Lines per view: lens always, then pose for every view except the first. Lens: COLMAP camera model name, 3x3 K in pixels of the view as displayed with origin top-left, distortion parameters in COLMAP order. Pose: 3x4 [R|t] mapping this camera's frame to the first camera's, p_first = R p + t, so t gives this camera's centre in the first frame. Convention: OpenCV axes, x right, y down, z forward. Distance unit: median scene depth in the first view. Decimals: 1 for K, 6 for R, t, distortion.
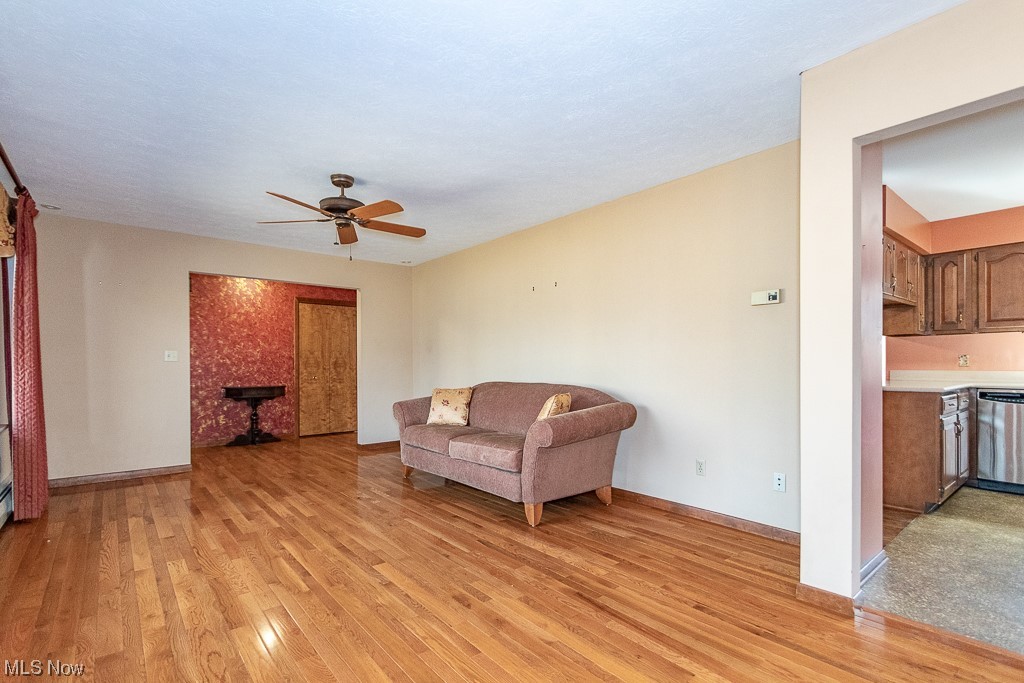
lens RADIAL K [[486.6, 0, 520.1], [0, 486.6, 356.3], [0, 0, 1]] dist [-0.002202, -0.001352]
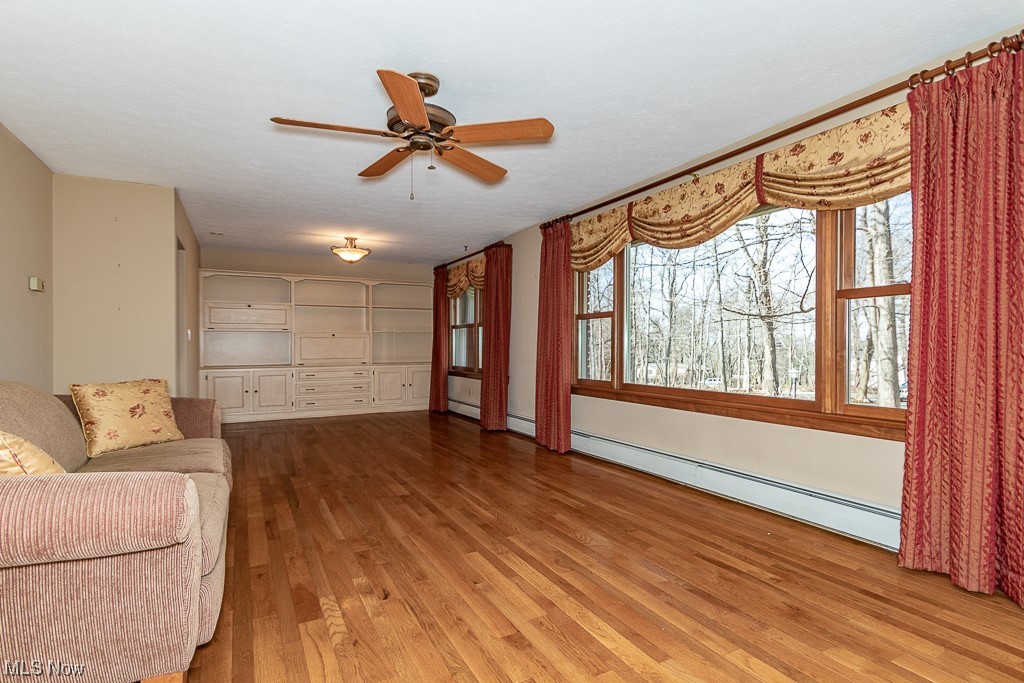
lens RADIAL K [[486.6, 0, 520.1], [0, 486.6, 356.3], [0, 0, 1]] dist [-0.002202, -0.001352]
pose [[-0.976848, -0.000581, 0.213934, -0.768072], [0.000411, 0.999989, 0.004590, 0.081429], [-0.213934, 0.004572, -0.976837, 1.965684]]
